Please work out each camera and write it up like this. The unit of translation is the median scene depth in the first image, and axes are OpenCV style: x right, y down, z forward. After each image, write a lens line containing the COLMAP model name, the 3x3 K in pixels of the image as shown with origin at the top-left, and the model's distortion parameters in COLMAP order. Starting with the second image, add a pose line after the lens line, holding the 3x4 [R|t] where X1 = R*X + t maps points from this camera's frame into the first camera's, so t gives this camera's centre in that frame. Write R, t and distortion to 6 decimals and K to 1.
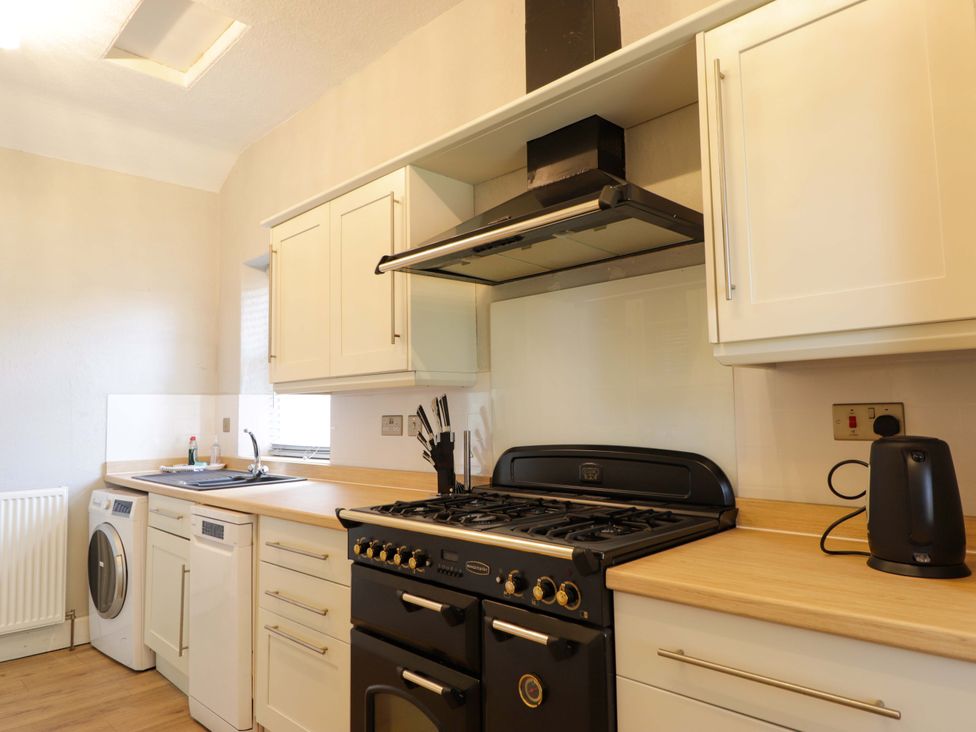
lens RADIAL K [[667.8, 0, 488.0], [0, 667.8, 366.0], [0, 0, 1]] dist [-0.001646, -0.000097]
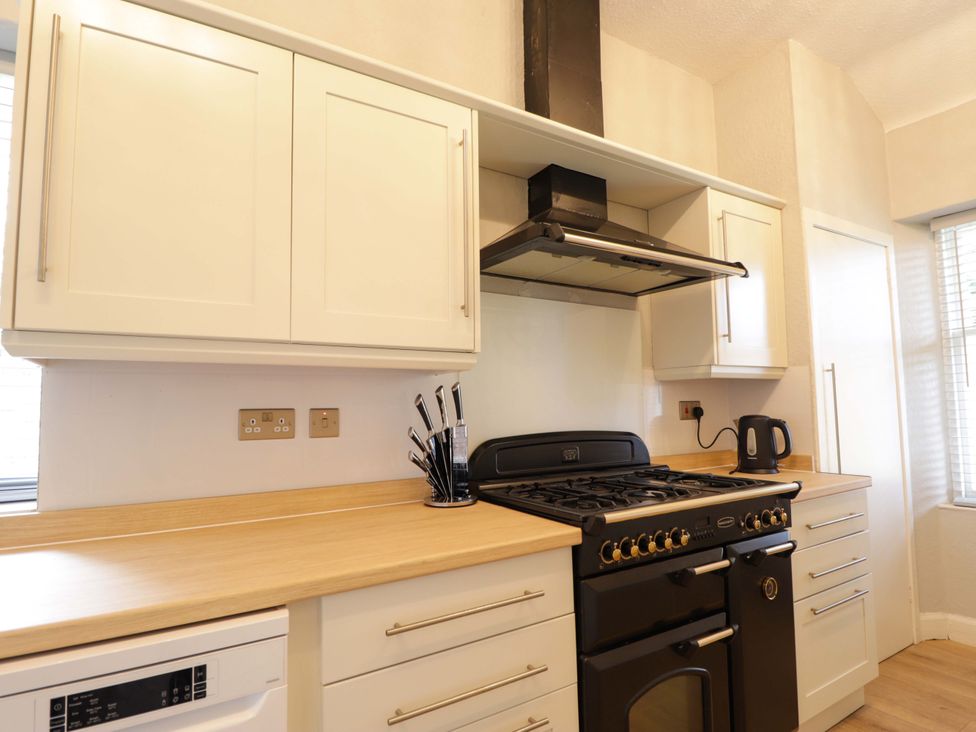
lens RADIAL K [[573.5, 0, 488.0], [0, 573.5, 366.0], [0, 0, 1]] dist [0.002185, -0.001050]
pose [[0.180834, 0.088647, 0.979511, -0.817512], [-0.056173, 0.995235, -0.079700, 0.080930], [-0.981908, -0.040609, 0.184951, 0.857010]]
